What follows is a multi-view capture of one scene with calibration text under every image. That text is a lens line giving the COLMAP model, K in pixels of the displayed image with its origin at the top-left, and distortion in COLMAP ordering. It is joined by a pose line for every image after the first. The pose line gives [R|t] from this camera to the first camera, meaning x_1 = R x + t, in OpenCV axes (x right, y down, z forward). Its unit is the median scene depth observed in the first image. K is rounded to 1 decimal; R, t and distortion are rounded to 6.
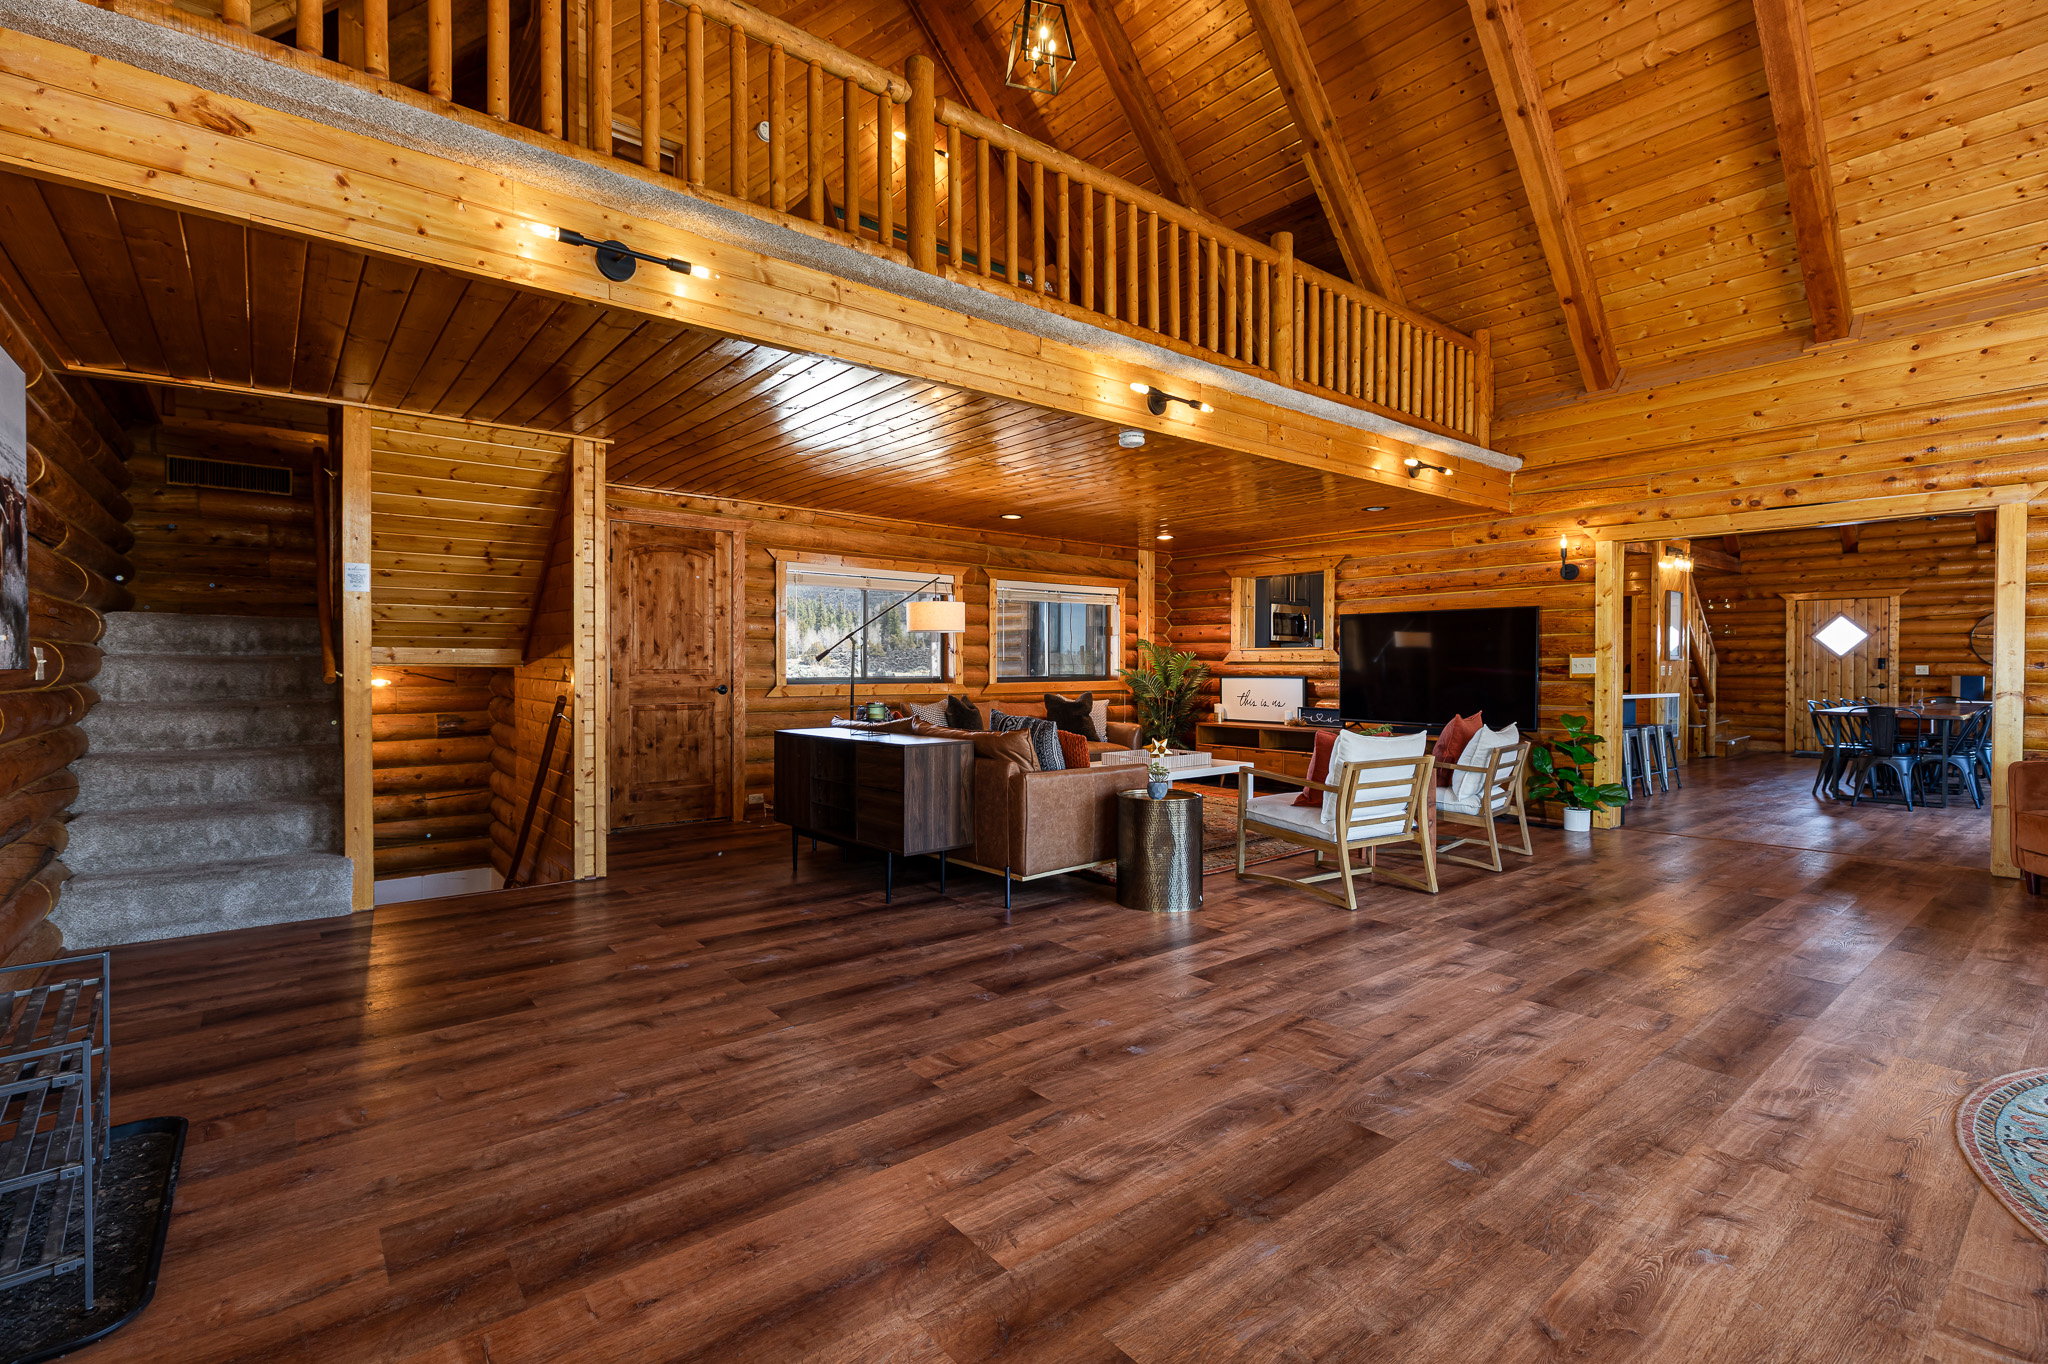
lens RADIAL K [[919.8, 0, 1041.1], [0, 919.8, 668.9], [0, 0, 1]] dist [0.007737, -0.000075]
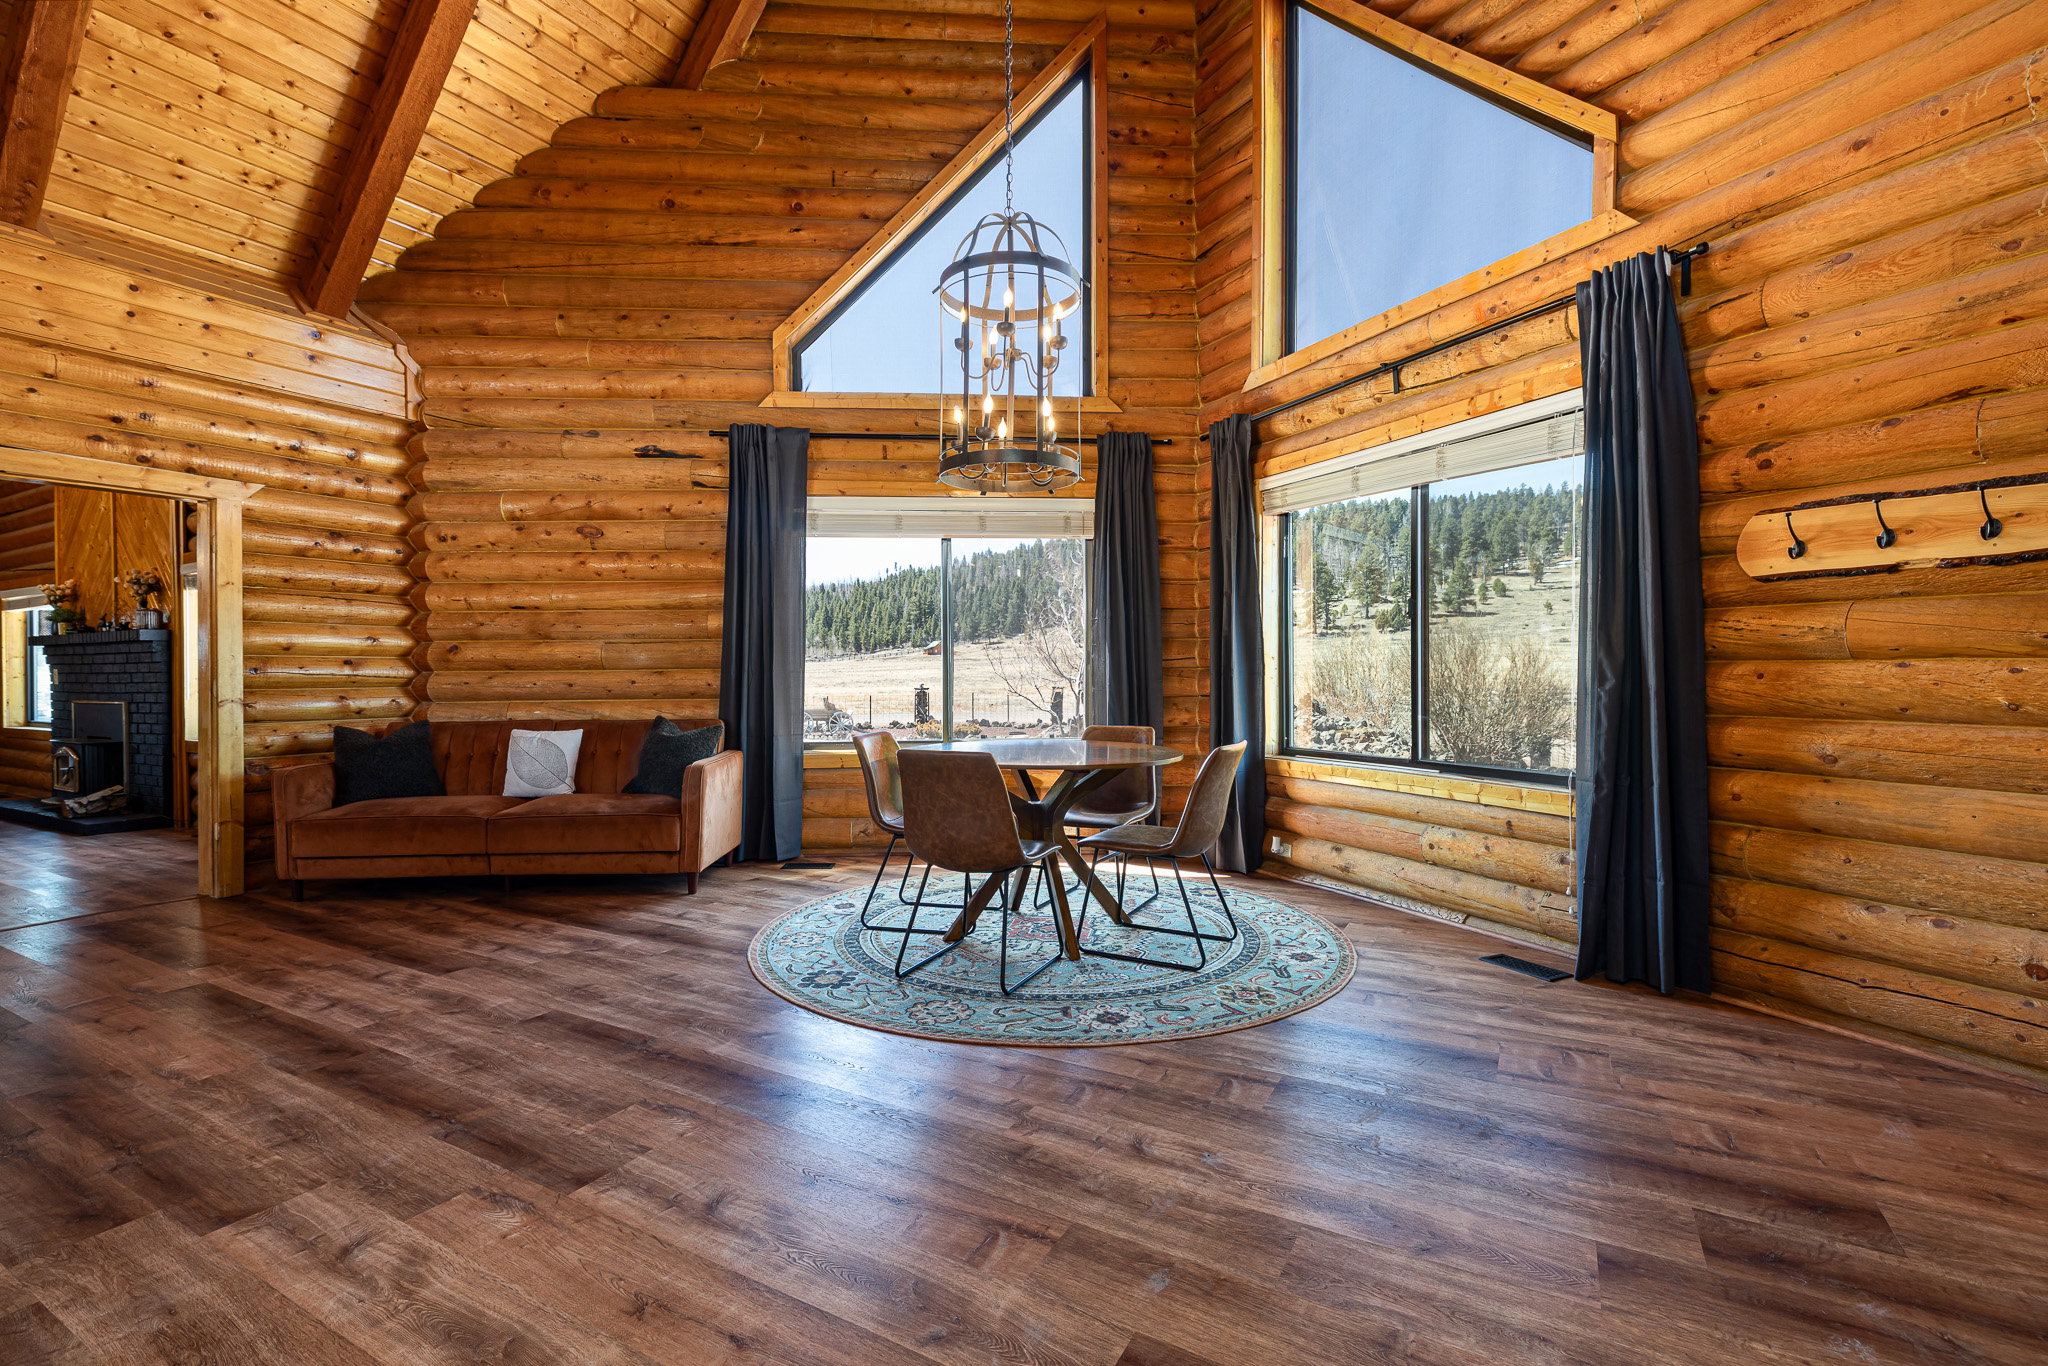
lens RADIAL K [[919.8, 0, 1014.7], [0, 919.8, 669.1], [0, 0, 1]] dist [0.007737, -0.000075]
pose [[-0.335437, 0.003321, 0.942057, -0.081986], [0.007796, 0.999969, -0.000749, 0.000882], [-0.942031, 0.007093, -0.335452, 0.432179]]
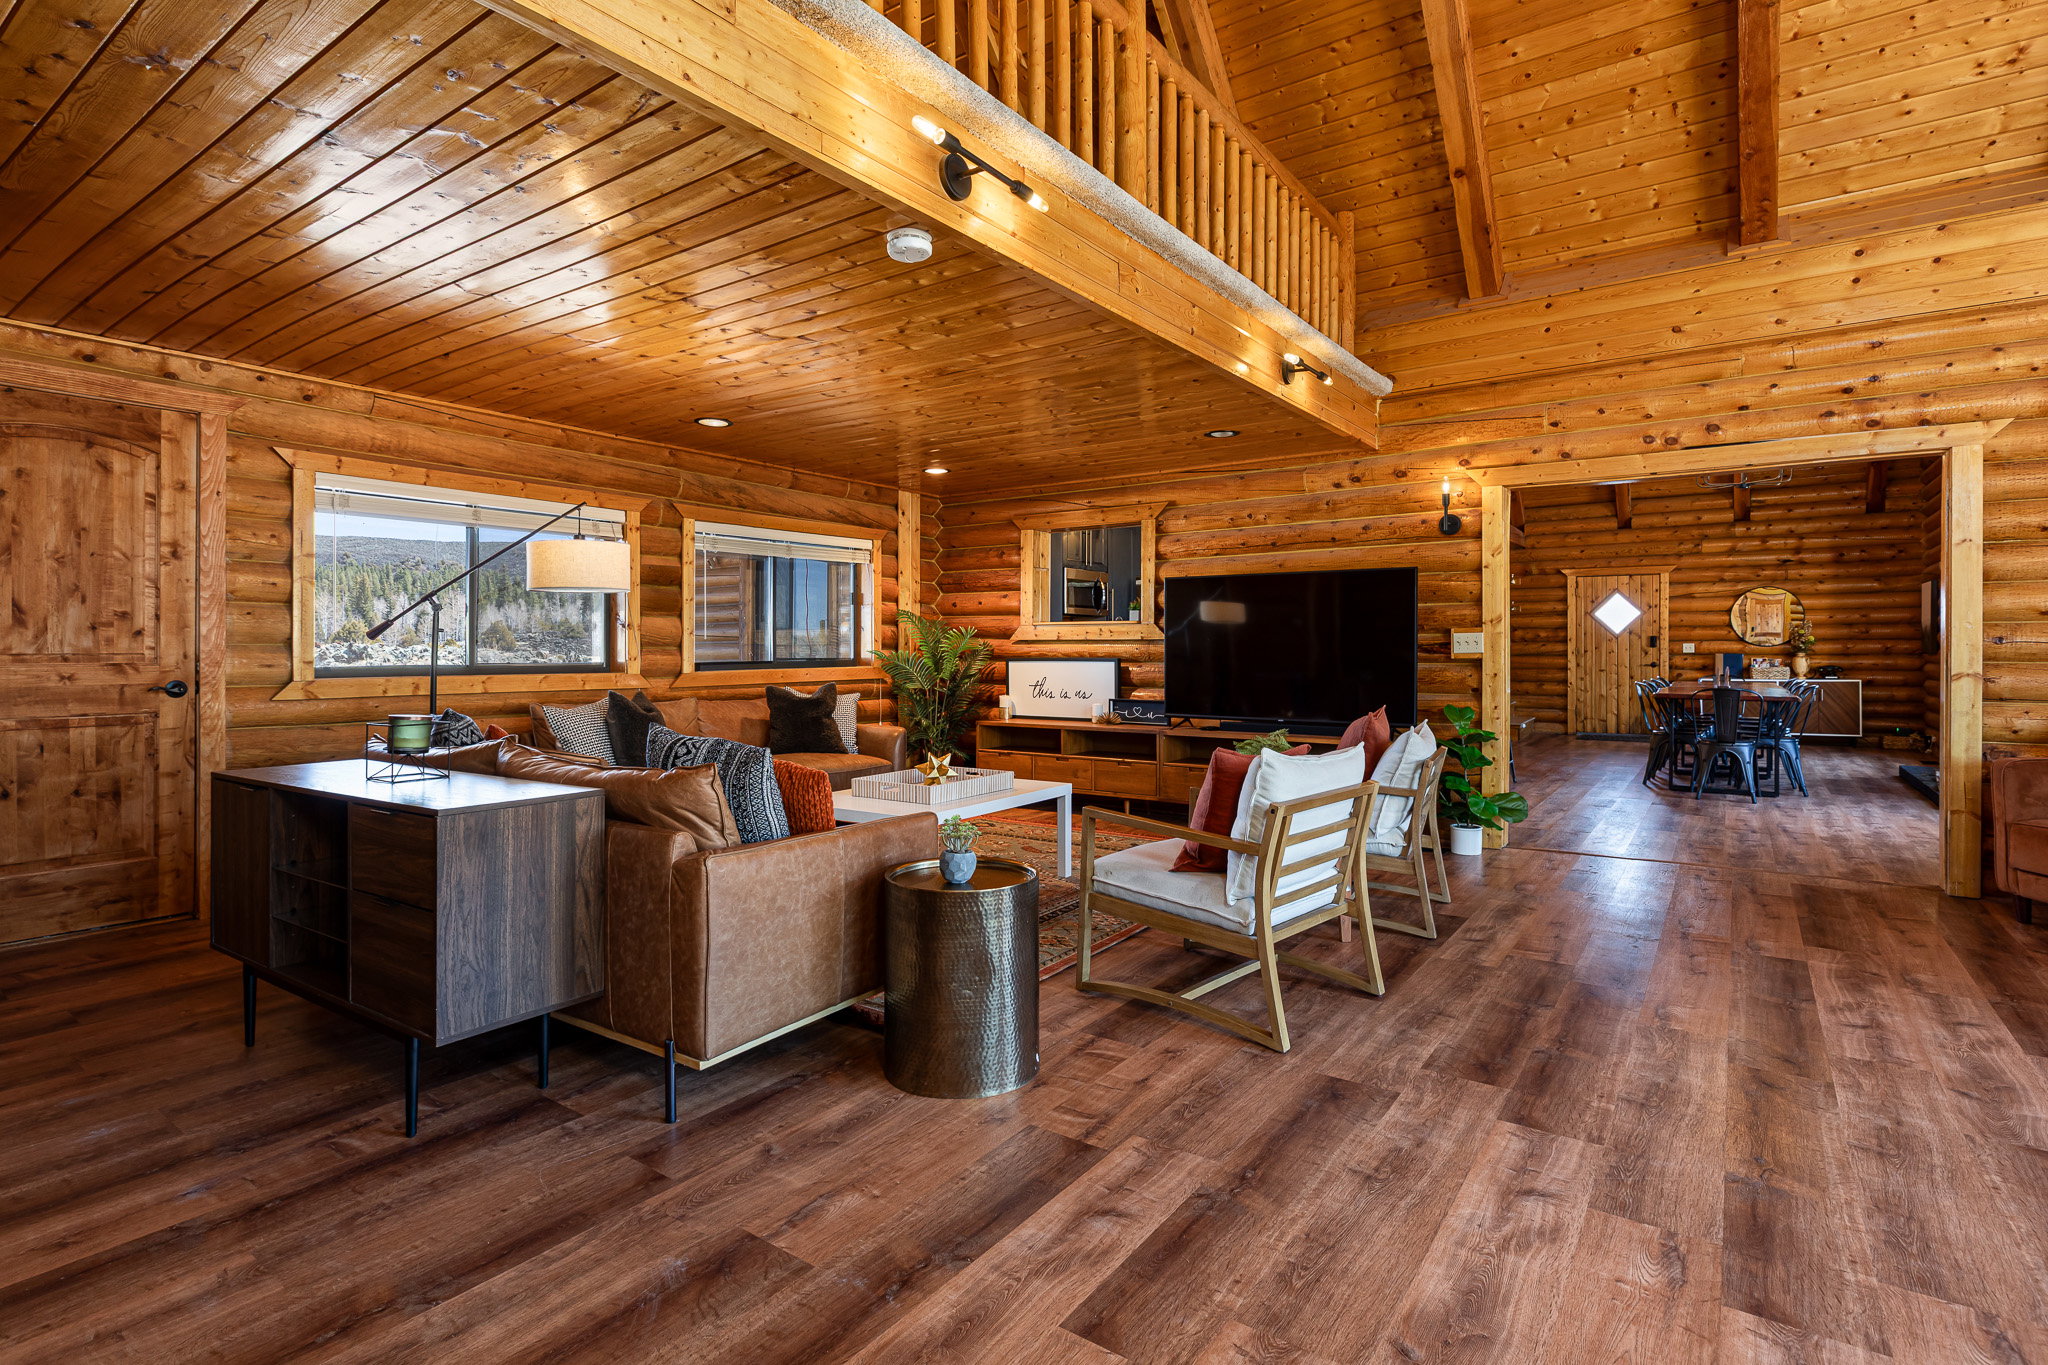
lens RADIAL K [[991.7, 0, 1026.6], [0, 991.7, 649.4], [0, 0, 1]] dist [-0.005617, -0.000074]
pose [[0.969866, -0.003879, 0.243610, 0.013586], [0.004185, 0.999991, -0.000738, 0.000738], [-0.243605, 0.001735, 0.969873, 0.268773]]
